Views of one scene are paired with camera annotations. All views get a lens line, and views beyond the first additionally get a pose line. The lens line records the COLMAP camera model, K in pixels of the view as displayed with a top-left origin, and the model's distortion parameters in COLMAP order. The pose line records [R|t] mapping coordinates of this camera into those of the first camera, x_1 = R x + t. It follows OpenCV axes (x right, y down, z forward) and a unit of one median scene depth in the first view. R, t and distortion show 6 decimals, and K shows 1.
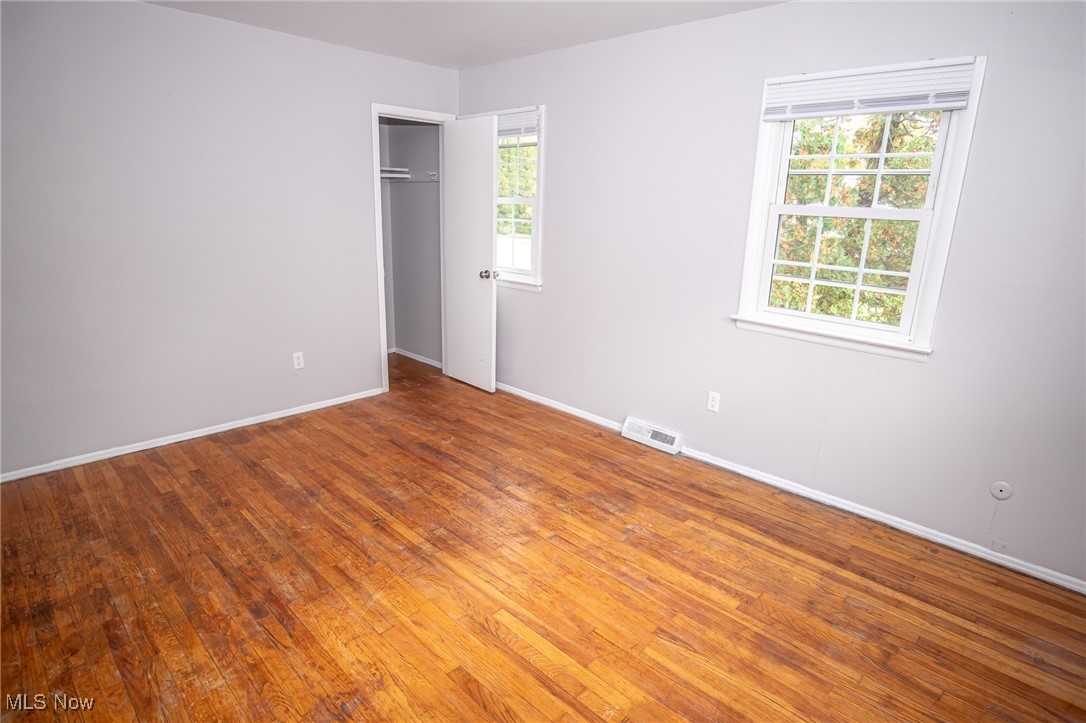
lens RADIAL K [[556.2, 0, 545.7], [0, 556.2, 360.4], [0, 0, 1]] dist [-0.055046, 0.028746]
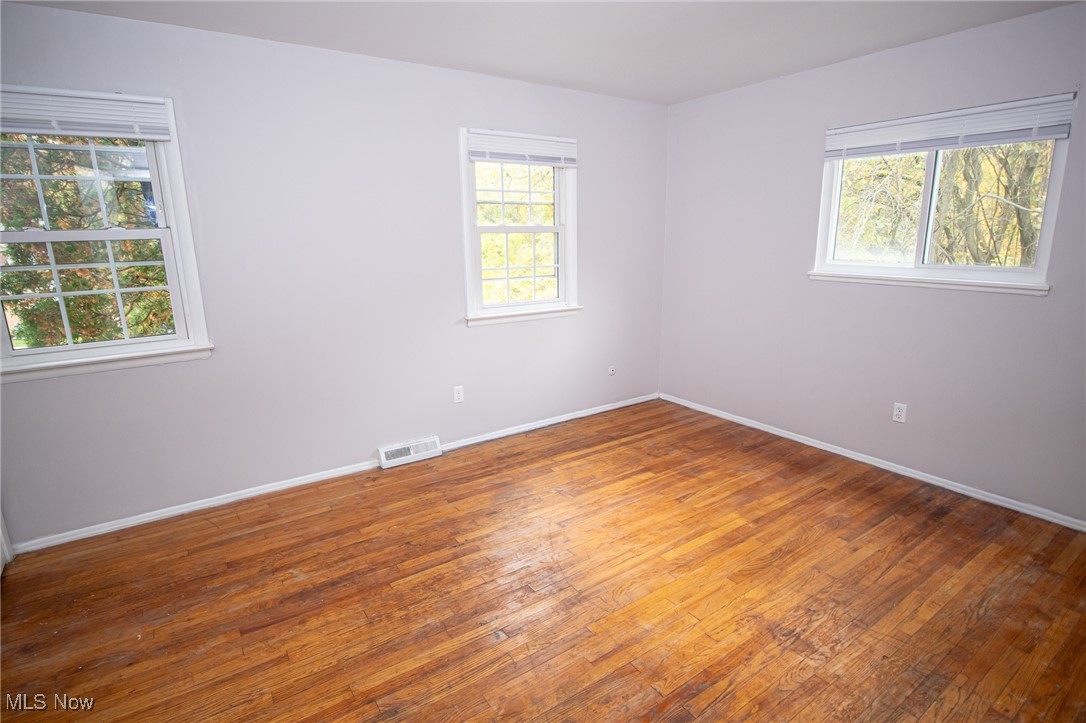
lens RADIAL K [[543.6, 0, 522.2], [0, 543.6, 365.5], [0, 0, 1]] dist [-0.054008, 0.026374]
pose [[0.238121, -0.261212, 0.935450, -0.855691], [0.281765, 0.940312, 0.190846, -0.194032], [-0.929466, 0.218133, 0.297508, 0.614194]]
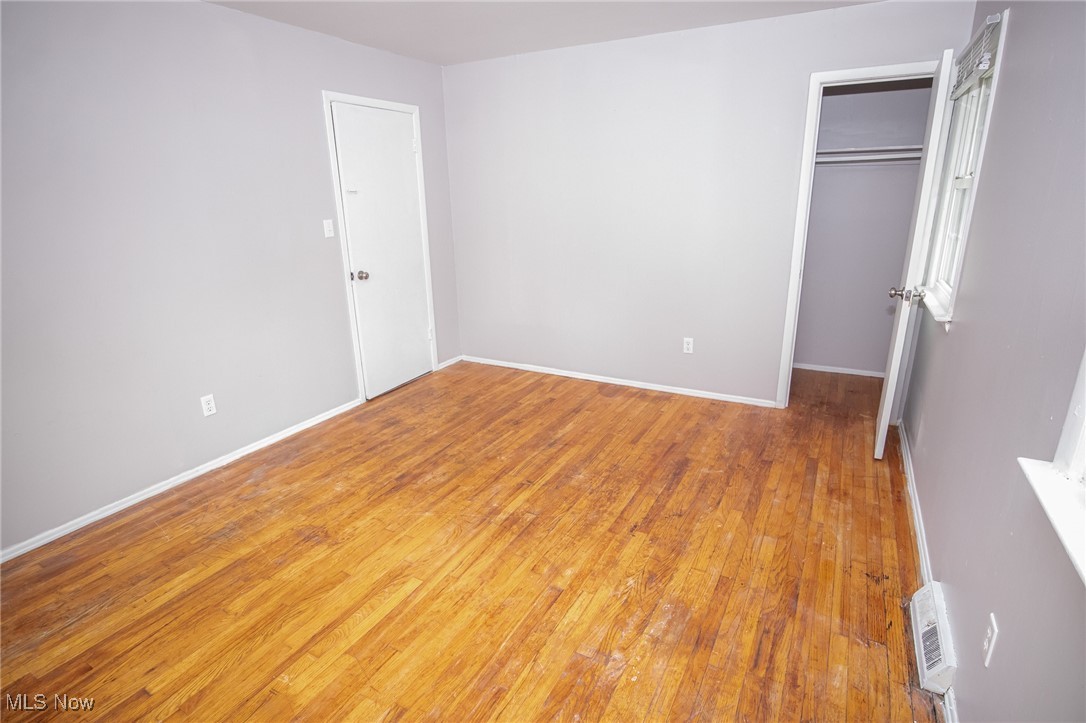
lens RADIAL K [[544.8, 0, 565.5], [0, 544.8, 362.6], [0, 0, 1]] dist [-0.052666, 0.027360]
pose [[0.291313, 0.254698, -0.922098, 0.628139], [-0.231429, 0.954037, 0.190406, -0.157381], [0.928212, 0.157933, 0.336868, 0.616290]]
